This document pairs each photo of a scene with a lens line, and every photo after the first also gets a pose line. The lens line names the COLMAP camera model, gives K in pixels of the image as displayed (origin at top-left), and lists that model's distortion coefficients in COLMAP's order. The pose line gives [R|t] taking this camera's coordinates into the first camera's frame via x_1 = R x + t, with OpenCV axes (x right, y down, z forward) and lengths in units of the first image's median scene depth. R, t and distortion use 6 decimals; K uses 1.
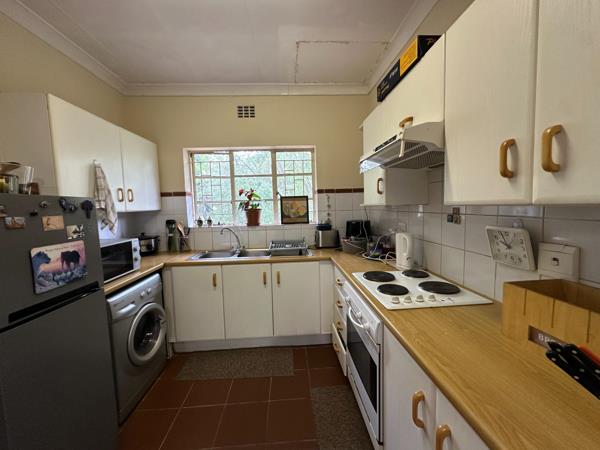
lens RADIAL K [[240.4, 0, 300.0], [0, 240.4, 225.0], [0, 0, 1]] dist [-0.003003, 0.000440]
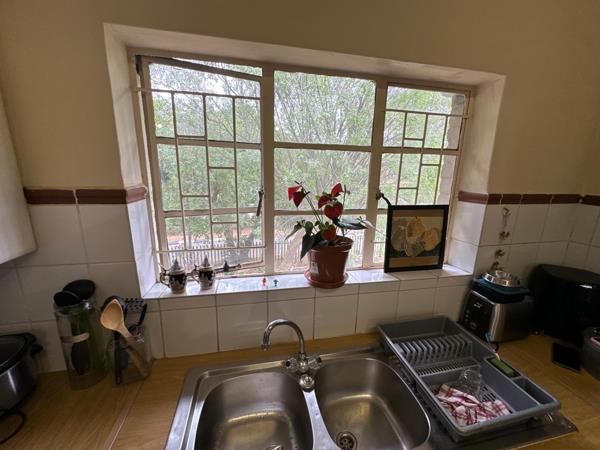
lens RADIAL K [[240.4, 0, 300.0], [0, 240.4, 225.0], [0, 0, 1]] dist [-0.003003, 0.000440]
pose [[0.985992, 0.015196, 0.166099, -0.314616], [-0.039141, 0.989114, 0.141850, -0.146917], [-0.162135, -0.146365, 0.975853, 0.675437]]
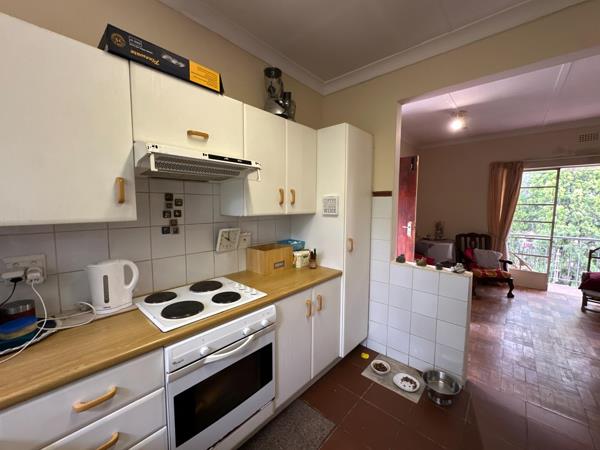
lens RADIAL K [[240.4, 0, 300.0], [0, 240.4, 225.0], [0, 0, 1]] dist [-0.003003, 0.000440]
pose [[-0.704267, -0.037237, 0.708958, -0.281076], [0.068833, 0.990337, 0.120393, -0.073652], [-0.706590, 0.133588, -0.694899, 0.711177]]
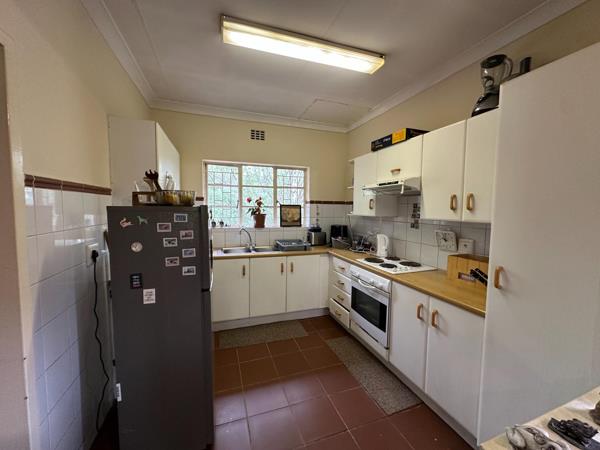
lens RADIAL K [[240.4, 0, 300.0], [0, 240.4, 225.0], [0, 0, 1]] dist [-0.003003, 0.000440]
pose [[0.960021, 0.021440, 0.279106, -0.352086], [-0.018195, 0.999733, -0.014214, 0.003782], [-0.279336, 0.008567, 0.960155, -0.243766]]
